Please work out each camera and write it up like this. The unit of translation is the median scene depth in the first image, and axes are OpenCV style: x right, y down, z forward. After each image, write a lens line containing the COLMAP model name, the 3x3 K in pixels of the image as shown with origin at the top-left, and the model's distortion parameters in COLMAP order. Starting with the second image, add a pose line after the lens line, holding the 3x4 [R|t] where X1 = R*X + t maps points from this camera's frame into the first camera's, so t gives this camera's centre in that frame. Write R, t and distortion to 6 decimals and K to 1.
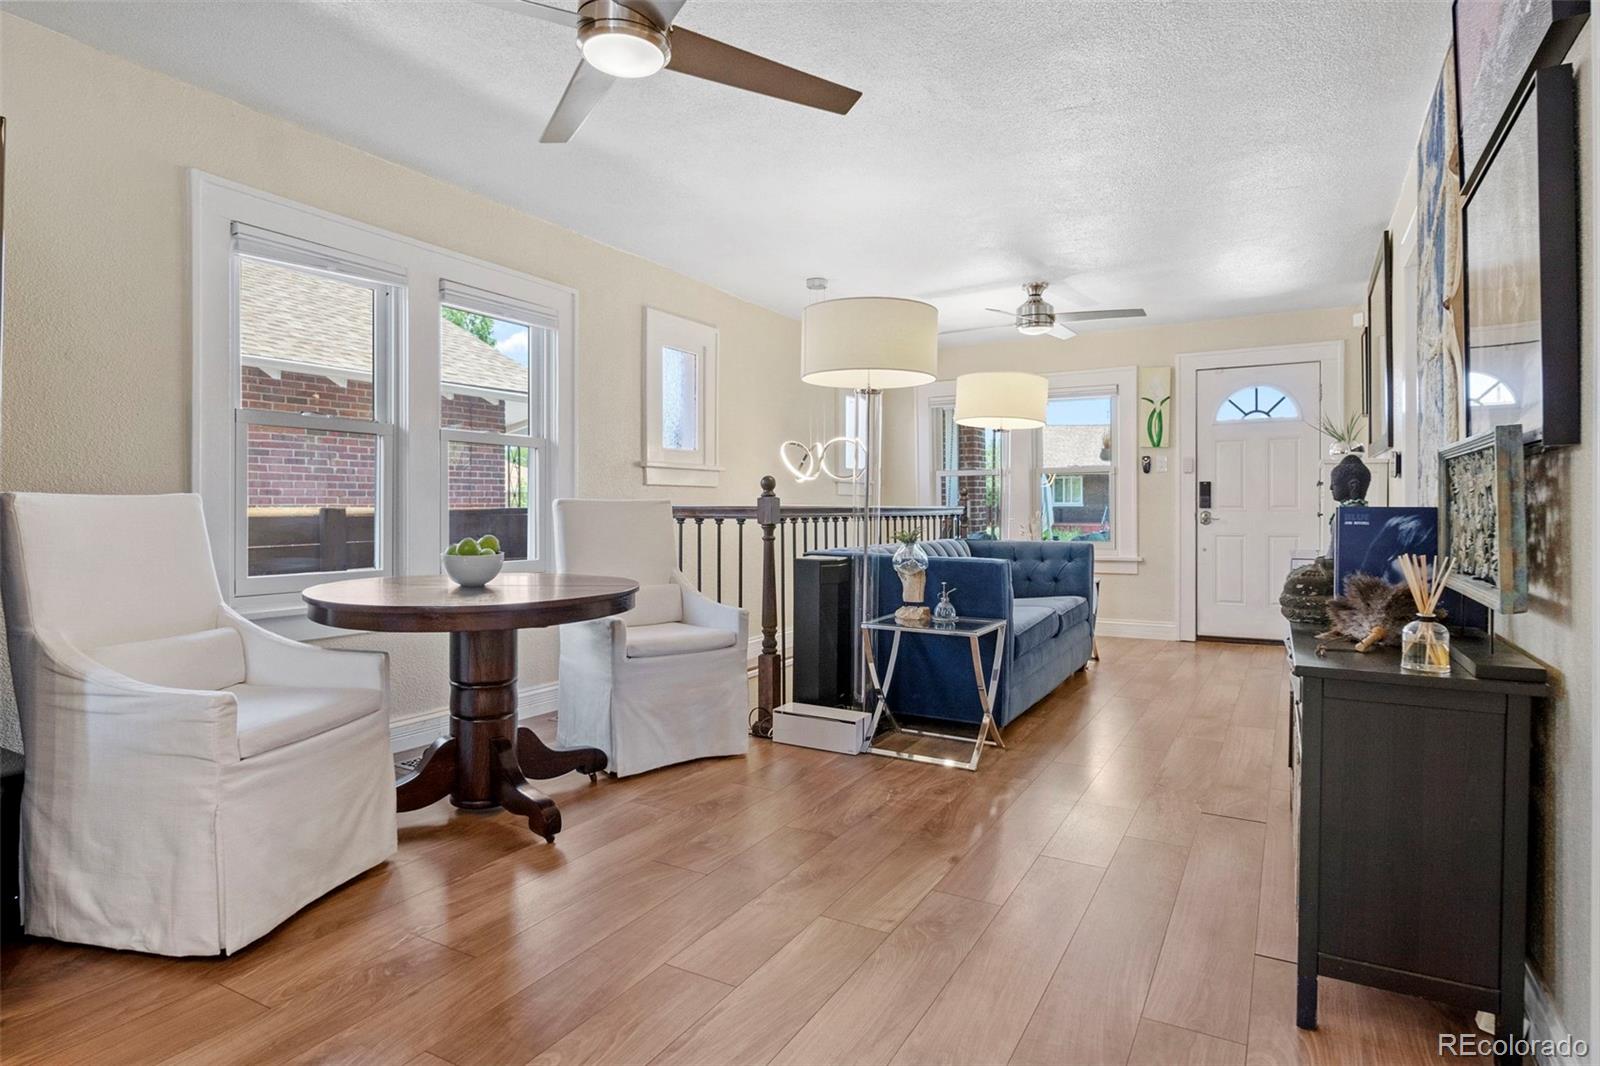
lens RADIAL K [[884.9, 0, 799.4], [0, 884.9, 511.1], [0, 0, 1]] dist [0.000577, 0.001024]
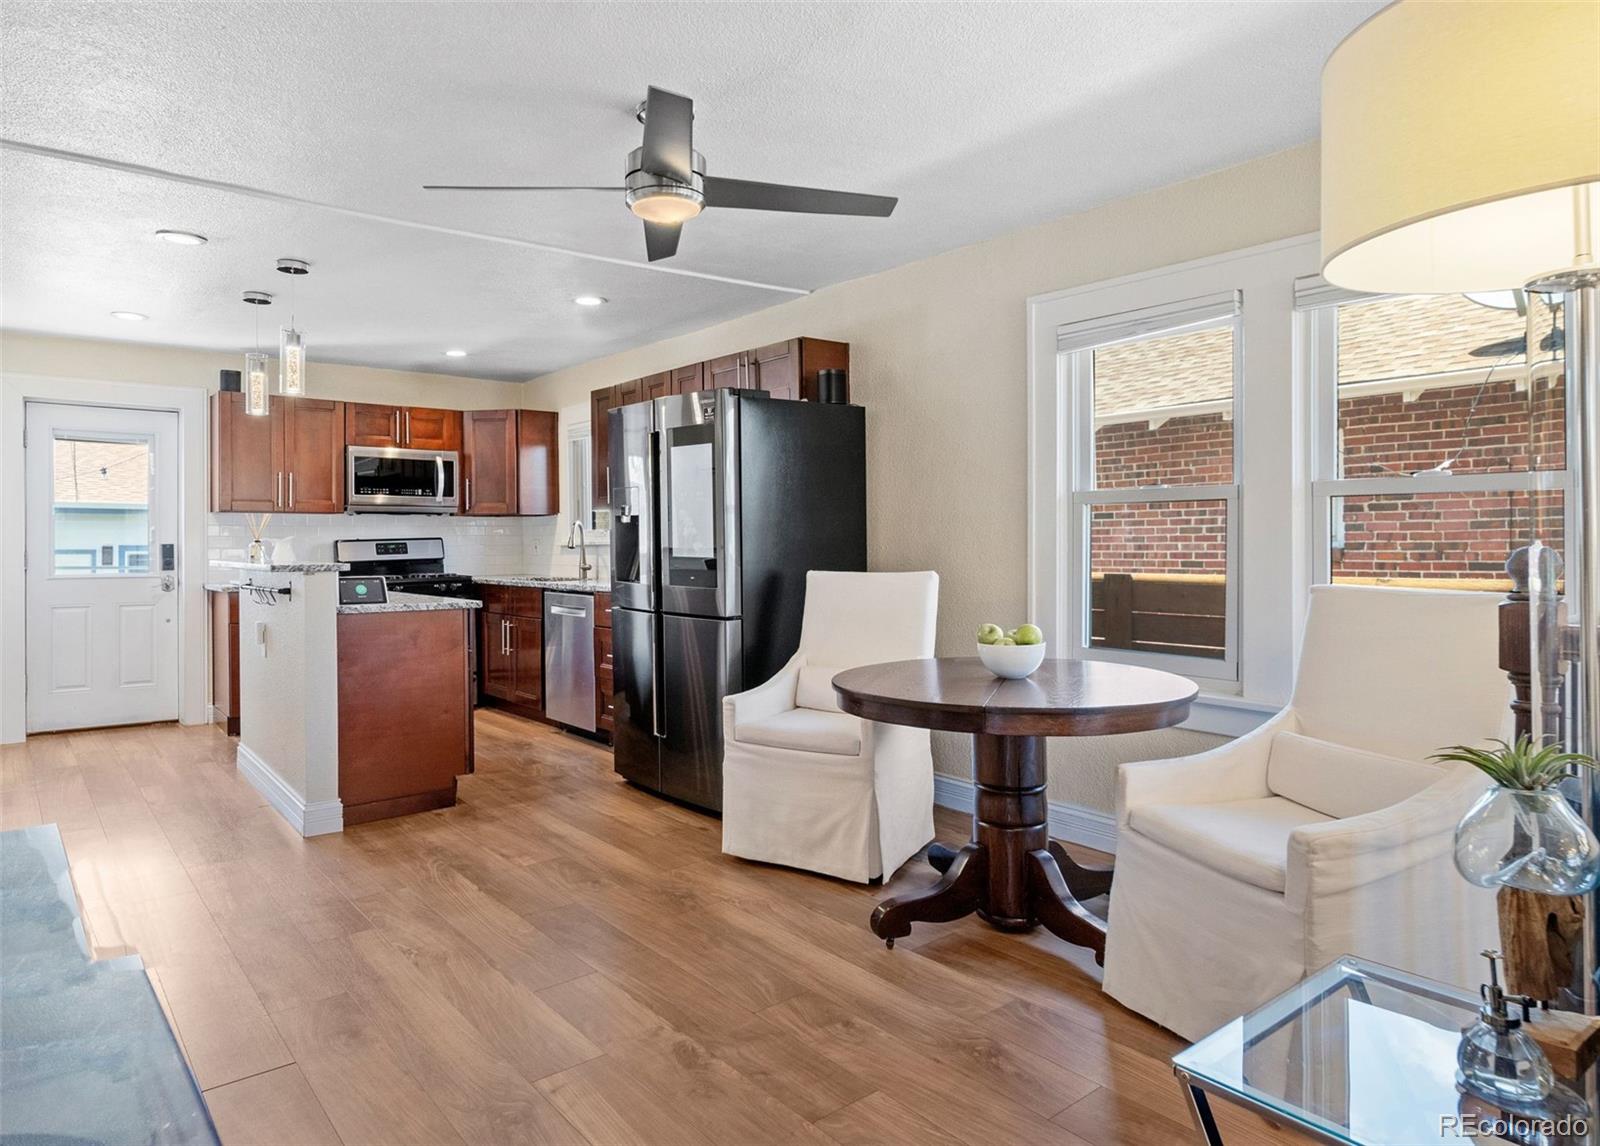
lens RADIAL K [[966.7, 0, 735.8], [0, 966.7, 549.7], [0, 0, 1]] dist [-0.002443, 0.000433]
pose [[-0.397819, 0.009835, -0.917411, 0.486824], [0.001056, 0.999947, 0.010261, -0.043586], [0.917463, 0.003113, -0.397808, 0.833849]]
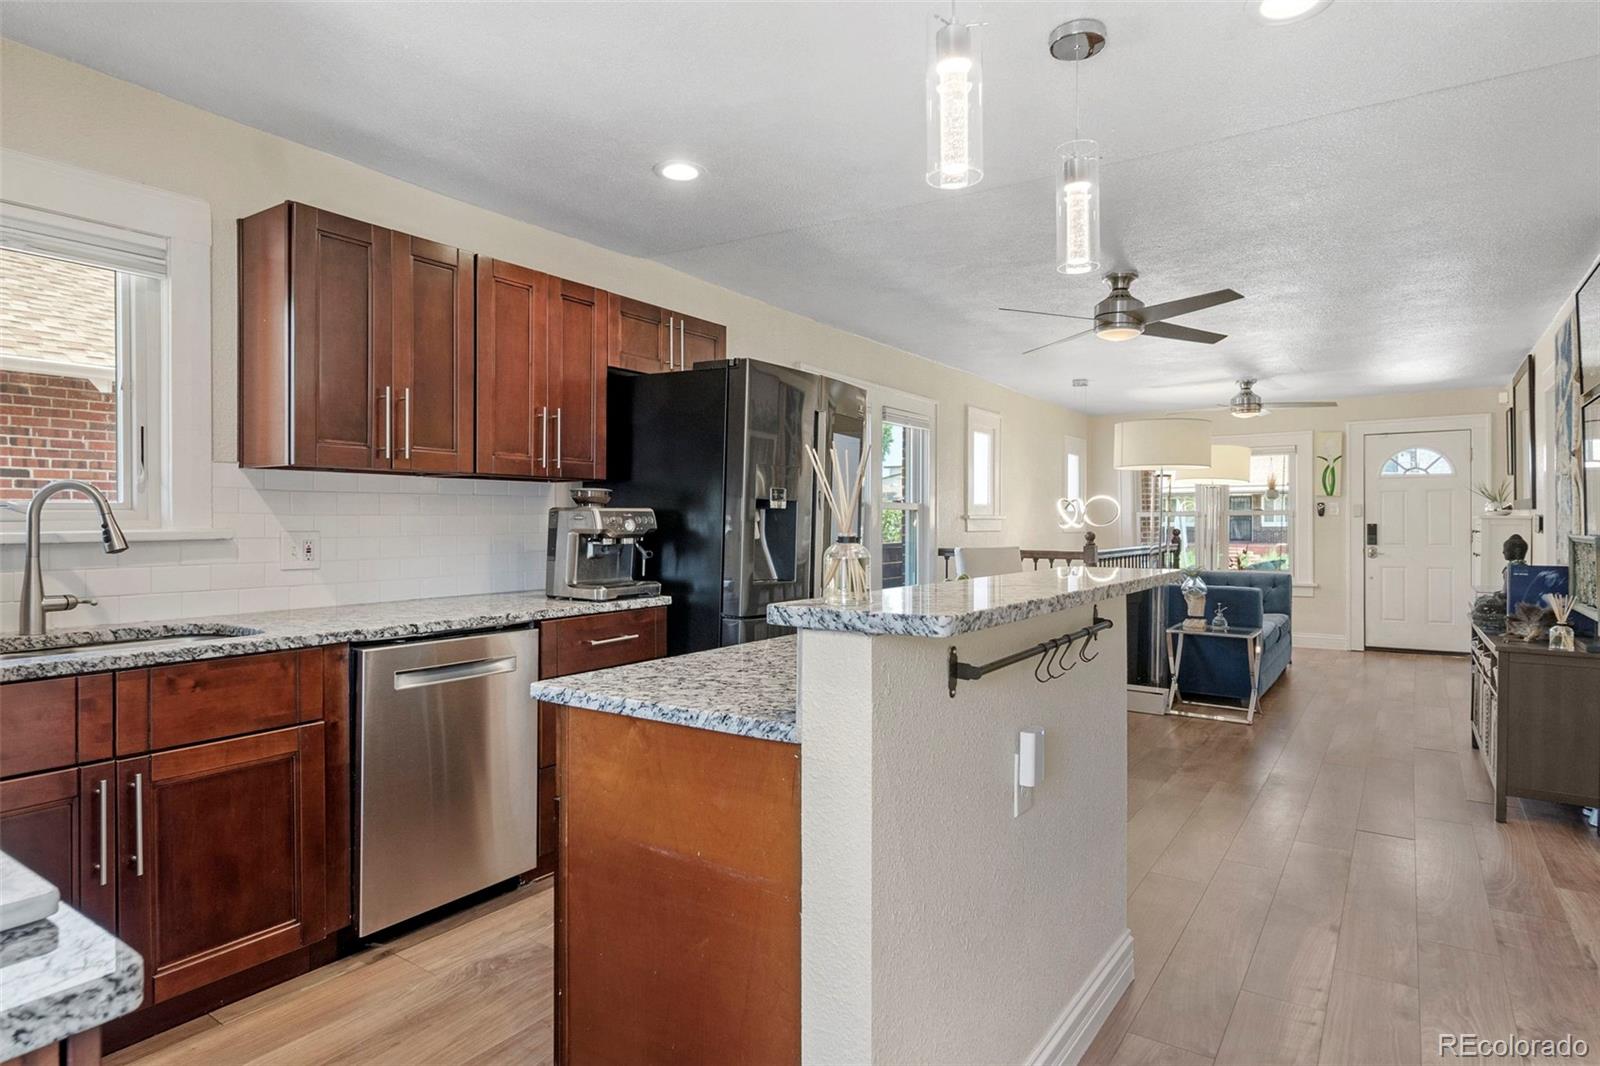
lens RADIAL K [[892.1, 0, 790.5], [0, 892.1, 520.1], [0, 0, 1]] dist [-0.000462, 0.000834]
pose [[0.995314, 0.001065, -0.096693, -0.392270], [-0.001680, 0.999979, -0.006284, -0.047342], [0.096685, 0.006416, 0.995294, -0.554390]]
